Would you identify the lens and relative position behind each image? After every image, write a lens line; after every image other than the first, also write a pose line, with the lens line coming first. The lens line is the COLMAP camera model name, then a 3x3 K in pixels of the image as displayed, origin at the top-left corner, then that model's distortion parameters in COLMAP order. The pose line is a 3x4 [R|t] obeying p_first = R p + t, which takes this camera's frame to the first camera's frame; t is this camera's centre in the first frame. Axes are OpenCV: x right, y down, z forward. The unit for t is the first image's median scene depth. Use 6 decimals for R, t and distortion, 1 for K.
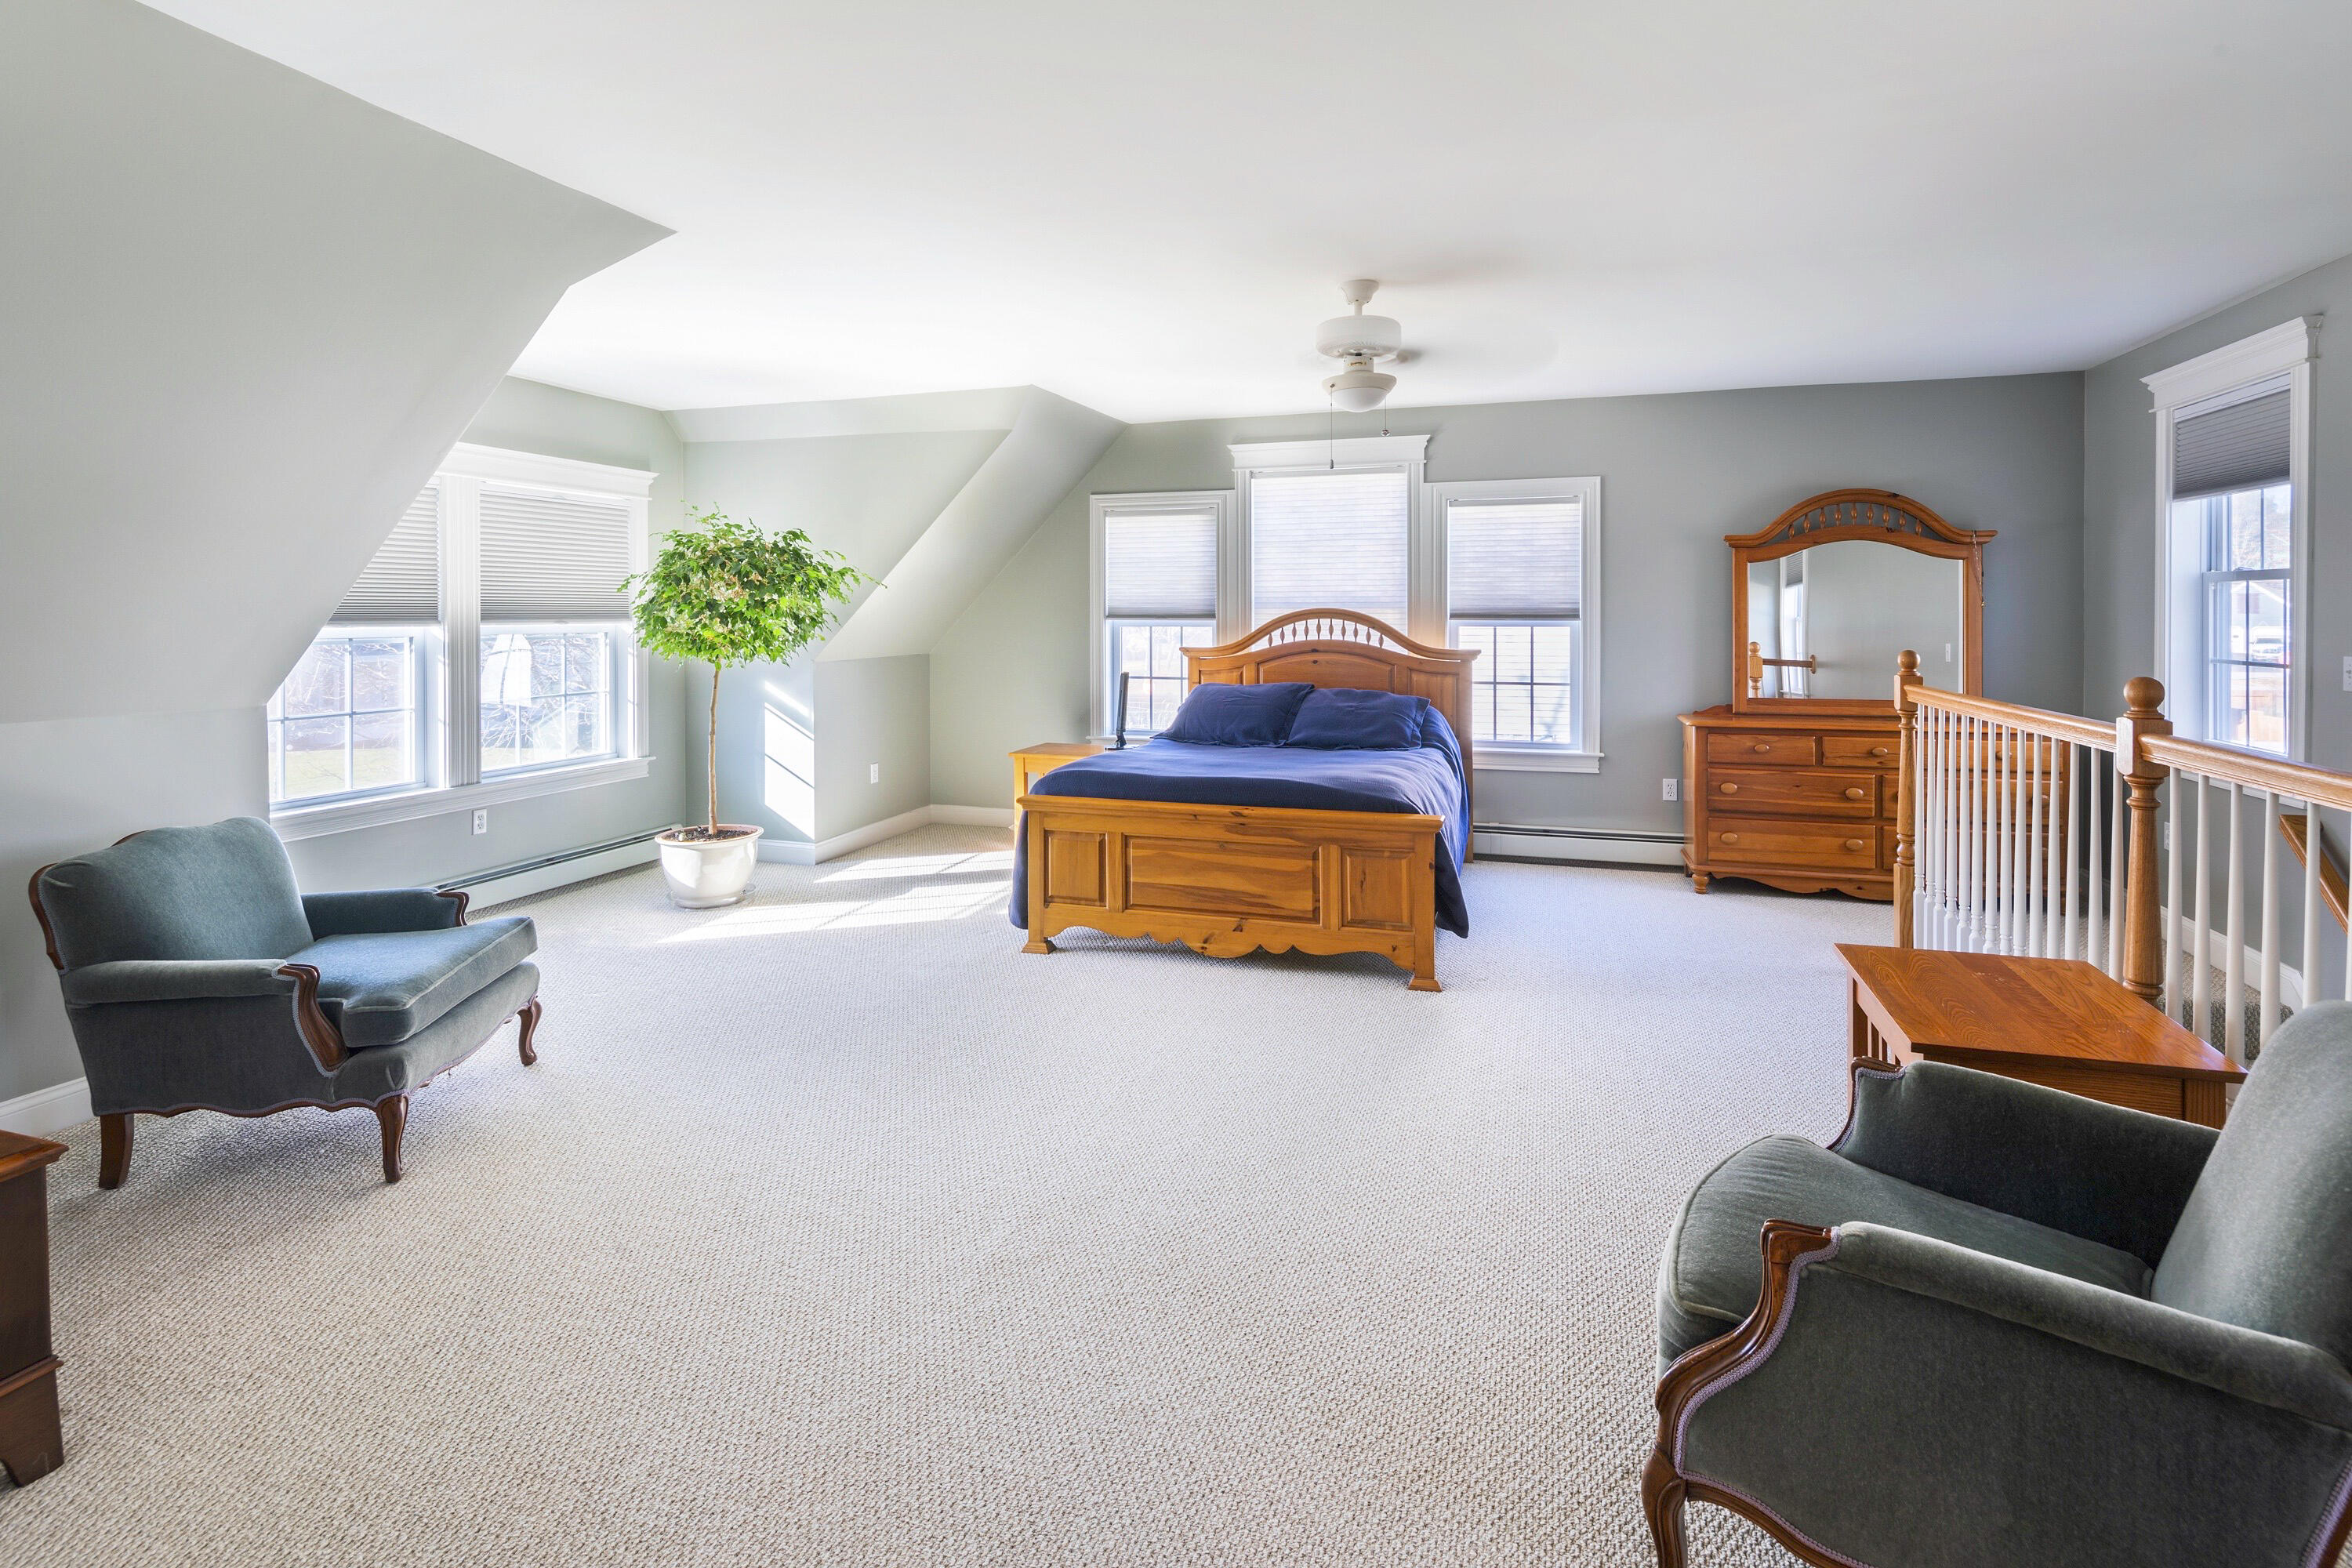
lens RADIAL K [[1134.9, 0, 1185.9], [0, 1134.9, 630.5], [0, 0, 1]] dist [-0.000152, -0.001462]
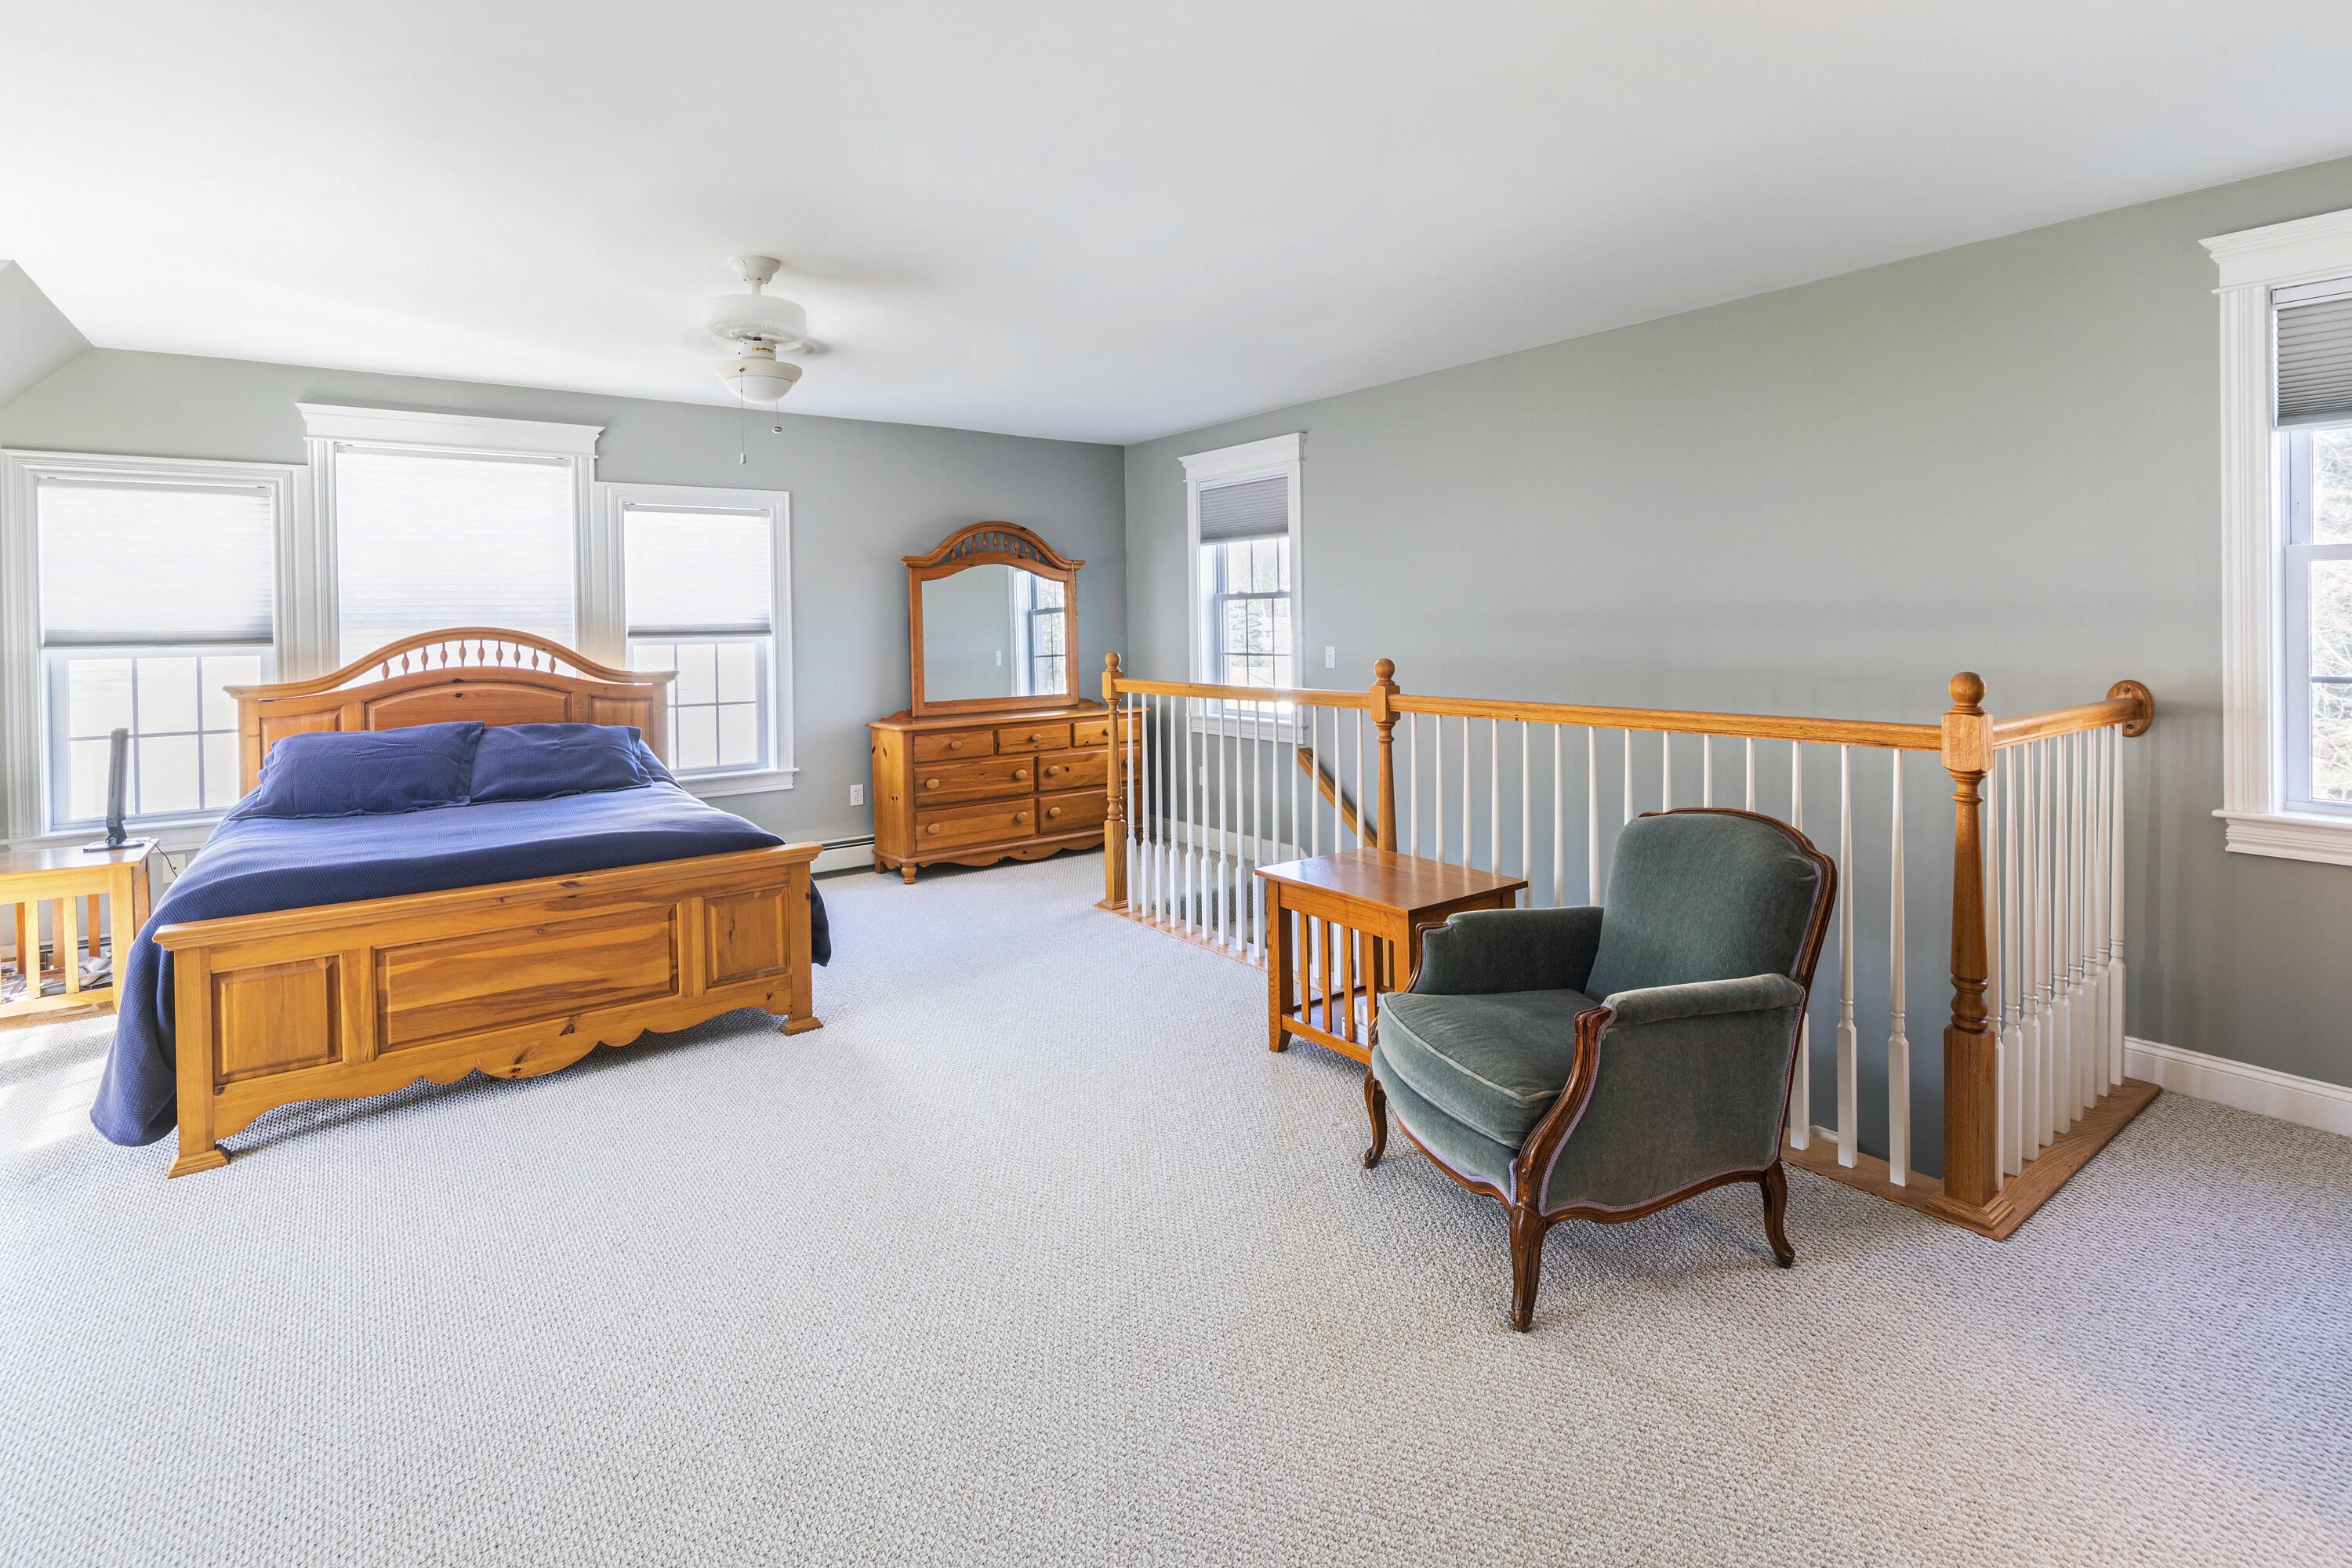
lens RADIAL K [[1134.9, 0, 1190.4], [0, 1134.9, 633.6], [0, 0, 1]] dist [-0.000152, -0.001462]
pose [[0.577361, -0.016720, 0.816318, -0.283323], [0.029171, 0.999574, -0.000158, -0.000203], [-0.815967, 0.023904, 0.577603, 0.151744]]
